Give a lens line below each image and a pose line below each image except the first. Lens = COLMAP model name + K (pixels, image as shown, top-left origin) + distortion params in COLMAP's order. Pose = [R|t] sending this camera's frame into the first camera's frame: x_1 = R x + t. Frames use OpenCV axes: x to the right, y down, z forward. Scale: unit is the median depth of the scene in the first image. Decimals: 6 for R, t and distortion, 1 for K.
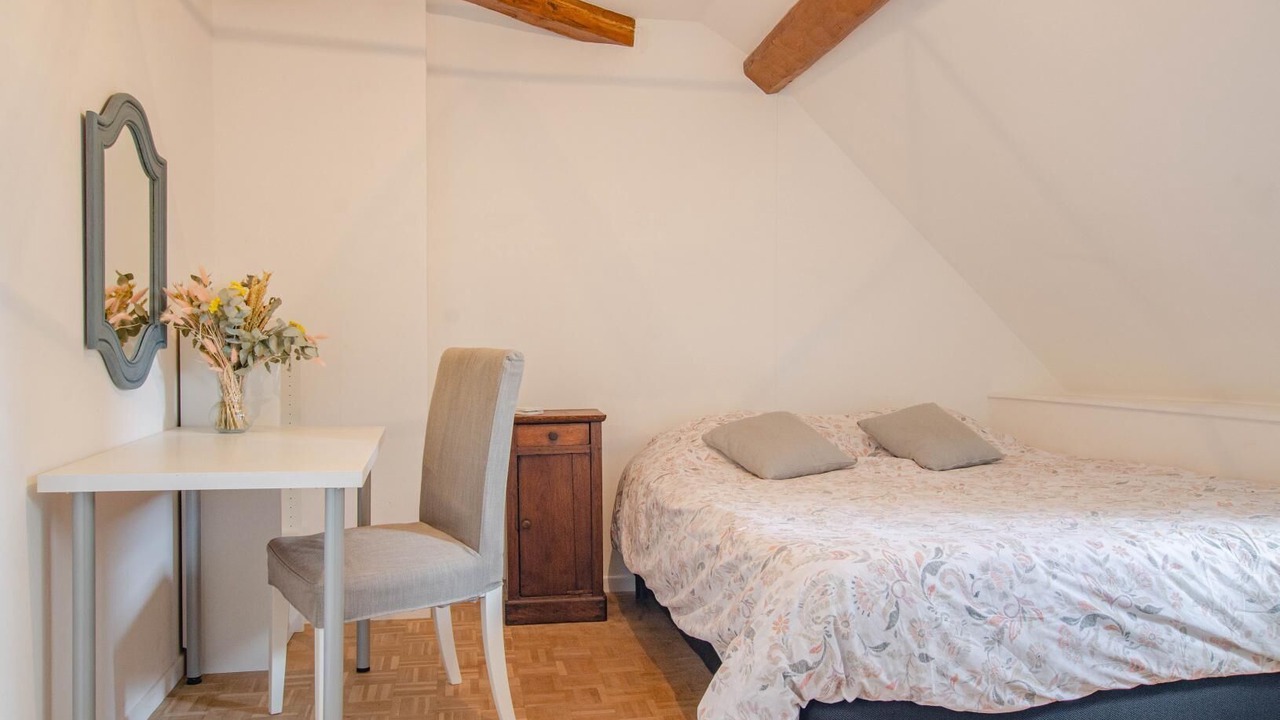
lens RADIAL K [[1063.2, 0, 640.0], [0, 1063.2, 360.0], [0, 0, 1]] dist [0.078885, 0.002250]
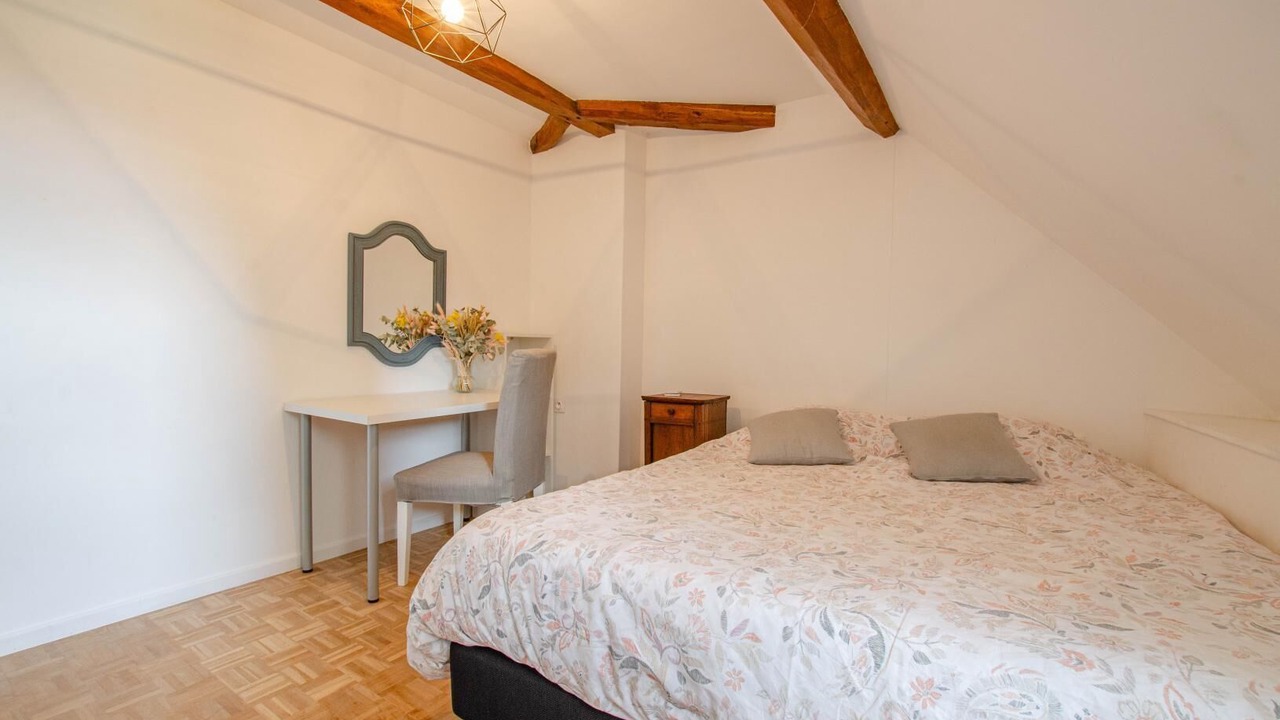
lens RADIAL K [[590.3, 0, 616.1], [0, 590.3, 365.0], [0, 0, 1]] dist [-0.015245, 0.000108]
pose [[0.680318, 0.032310, -0.732204, 0.708437], [-0.025359, 0.999467, 0.020542, -0.010569], [0.732478, 0.004593, 0.680775, 0.625493]]
